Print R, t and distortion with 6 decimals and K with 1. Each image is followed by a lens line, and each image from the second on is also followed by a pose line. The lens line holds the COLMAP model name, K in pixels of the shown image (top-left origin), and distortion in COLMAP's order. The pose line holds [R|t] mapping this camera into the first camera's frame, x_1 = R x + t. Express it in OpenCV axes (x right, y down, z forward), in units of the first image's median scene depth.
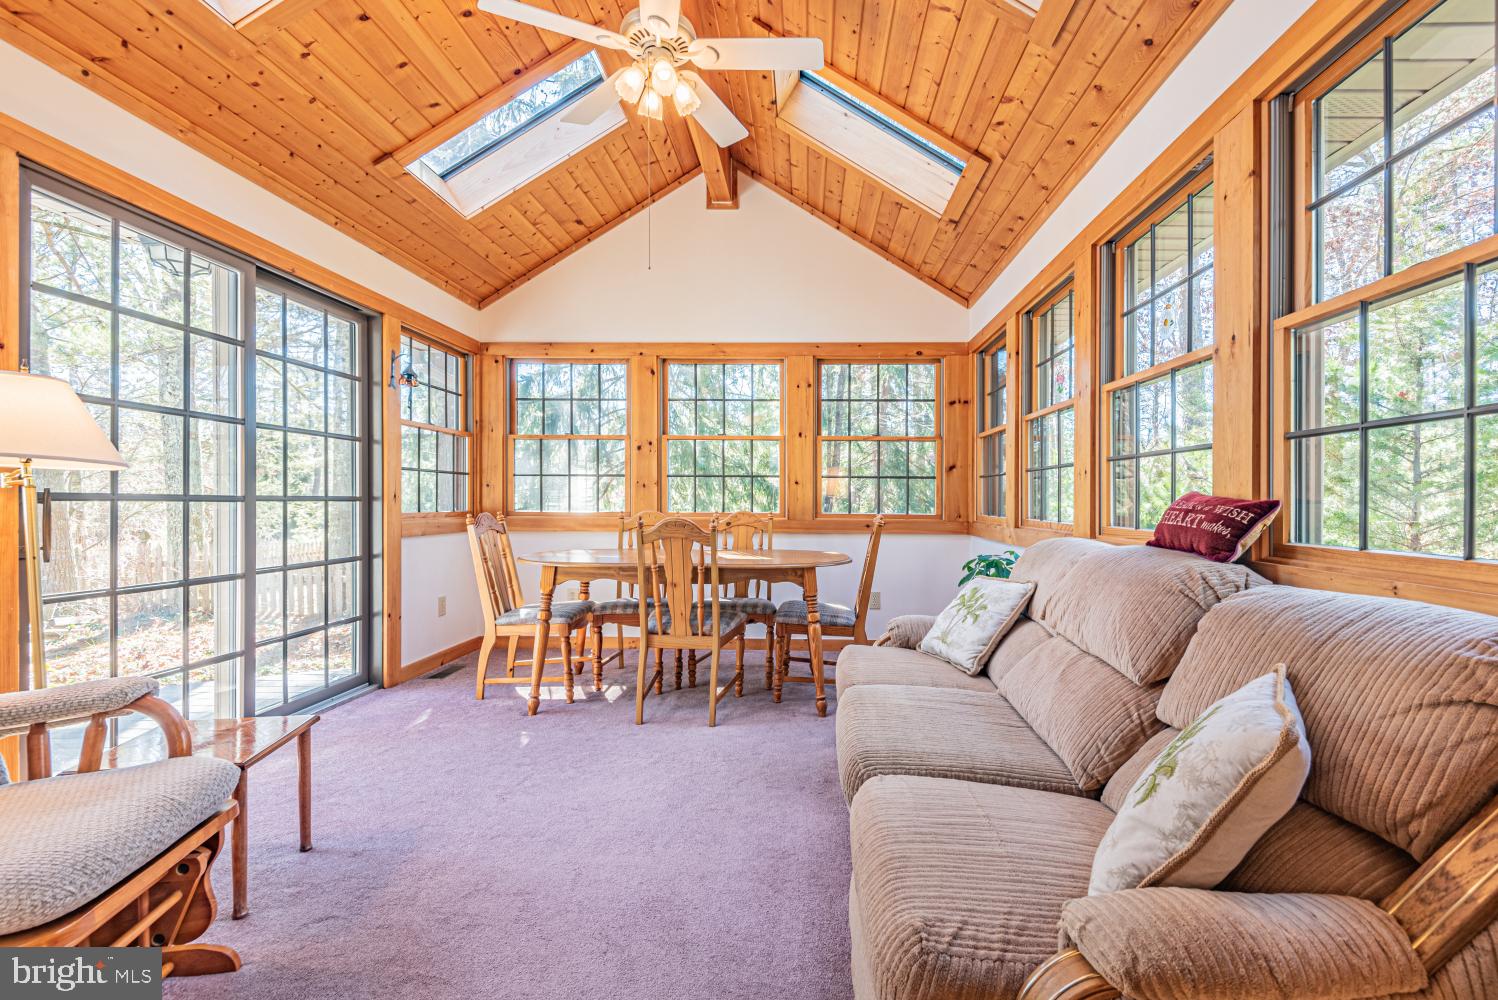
lens RADIAL K [[703.4, 0, 774.0], [0, 703.4, 502.0], [0, 0, 1]] dist [0.040548, -0.017452]
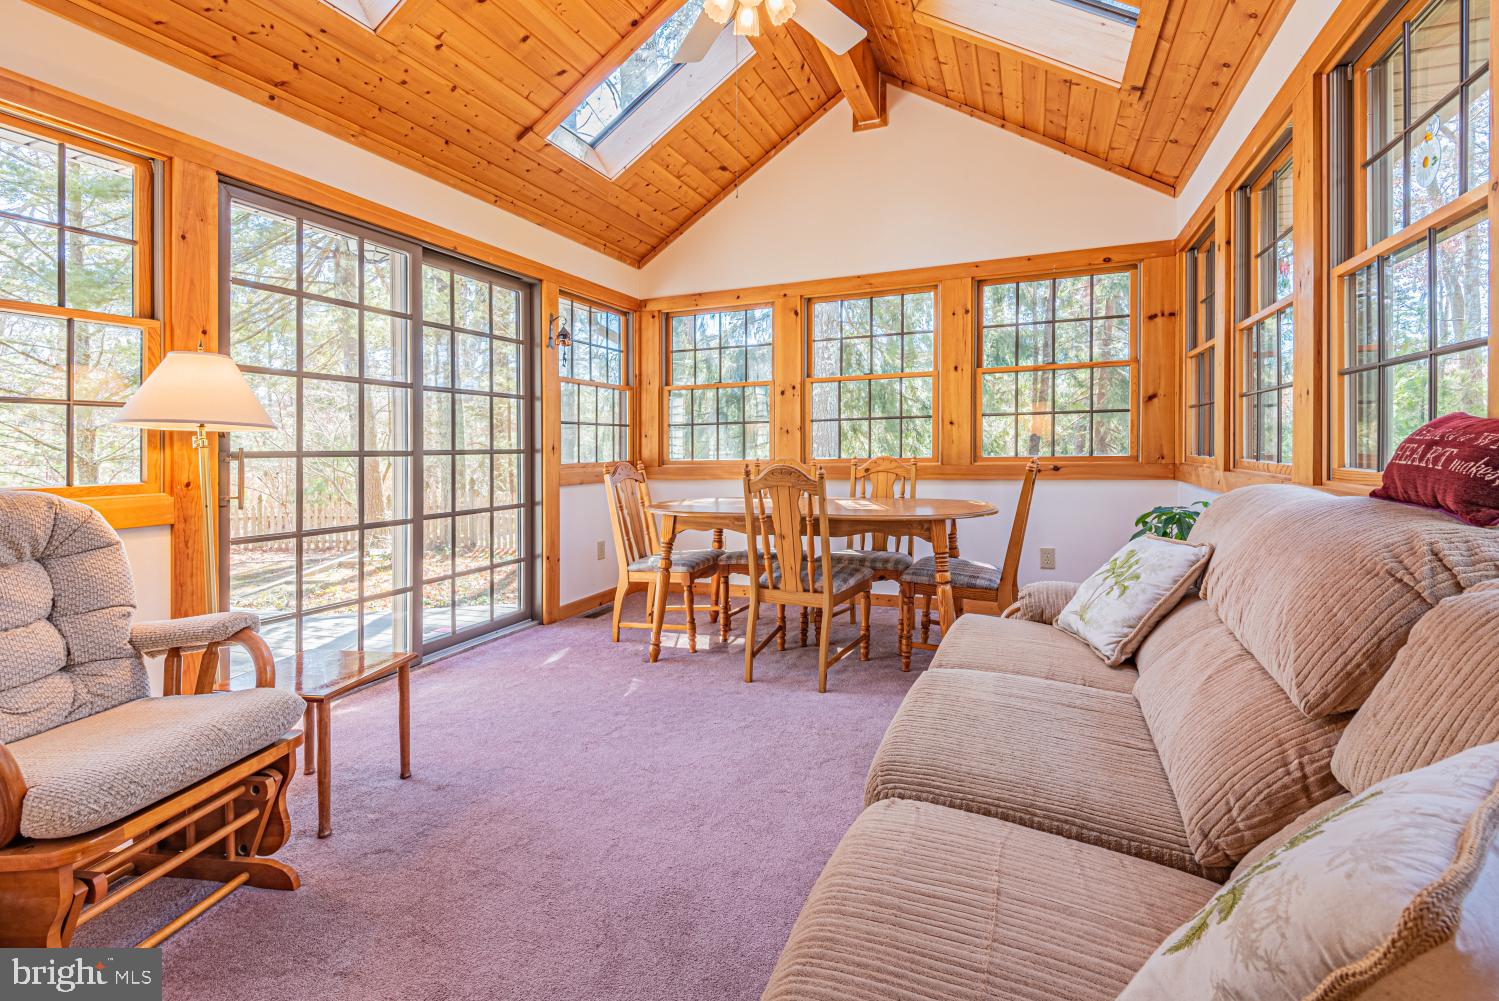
lens RADIAL K [[698.3, 0, 746.1], [0, 698.3, 461.8], [0, 0, 1]] dist [0.040329, -0.024681]
pose [[0.941196, -0.015984, -0.337484, 0.120773], [0.022632, 0.999619, 0.015770, 0.002959], [0.337103, -0.022481, 0.941199, 0.109315]]
